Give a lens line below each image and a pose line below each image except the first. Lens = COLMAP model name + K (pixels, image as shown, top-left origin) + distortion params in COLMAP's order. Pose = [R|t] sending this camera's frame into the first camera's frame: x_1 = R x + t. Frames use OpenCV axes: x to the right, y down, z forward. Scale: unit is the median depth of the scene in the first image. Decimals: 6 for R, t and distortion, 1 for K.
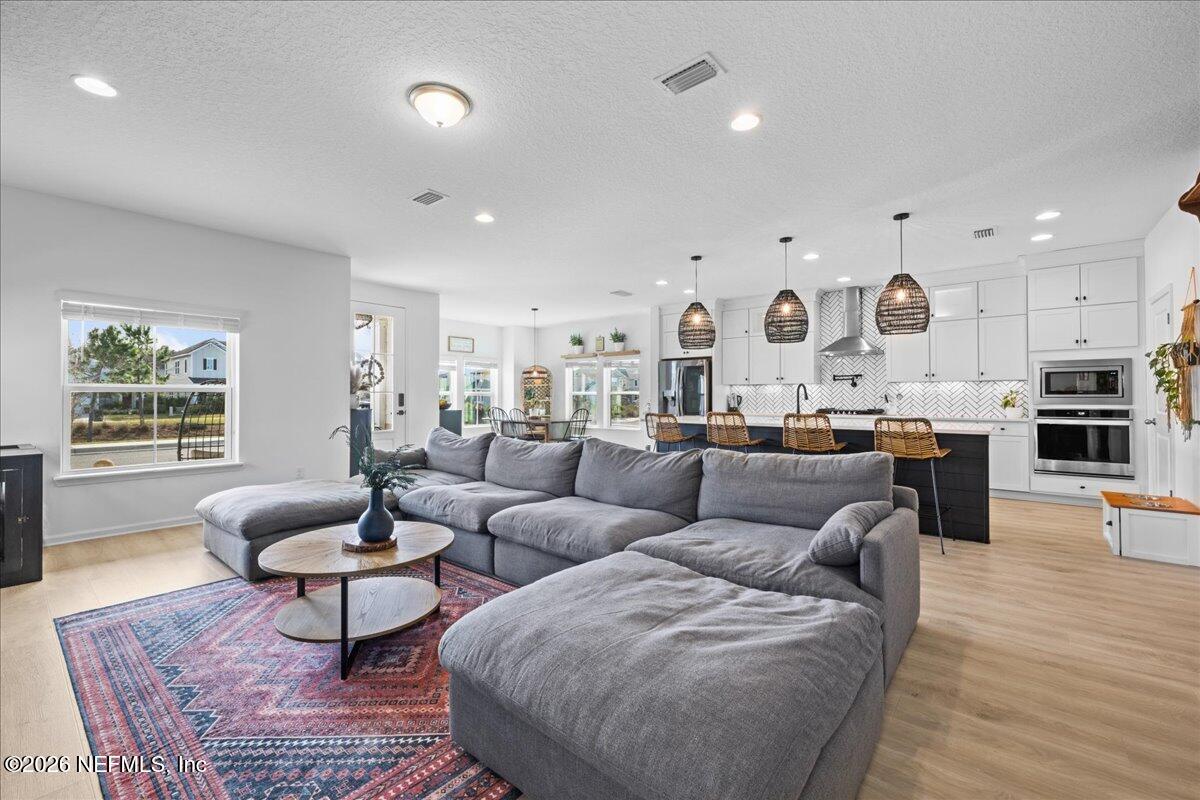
lens RADIAL K [[492.9, 0, 593.7], [0, 492.9, 394.0], [0, 0, 1]] dist [-0.000748, -0.000107]
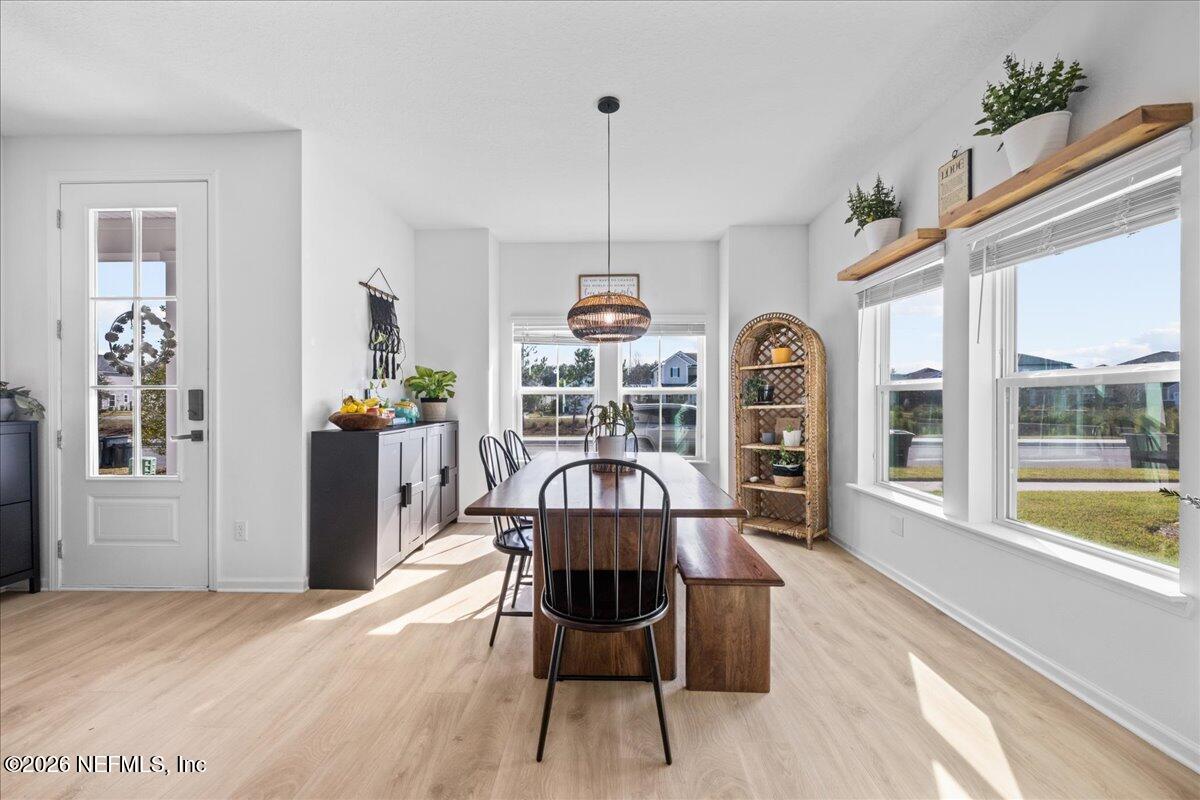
lens RADIAL K [[476.0, 0, 600.0], [0, 476.0, 400.0], [0, 0, 1]] dist [0.000700, 0.000182]
pose [[0.615672, 0.006783, -0.787974, 0.083191], [-0.003620, 0.999977, 0.005779, 0.003045], [0.787994, -0.000705, 0.615682, 0.679639]]
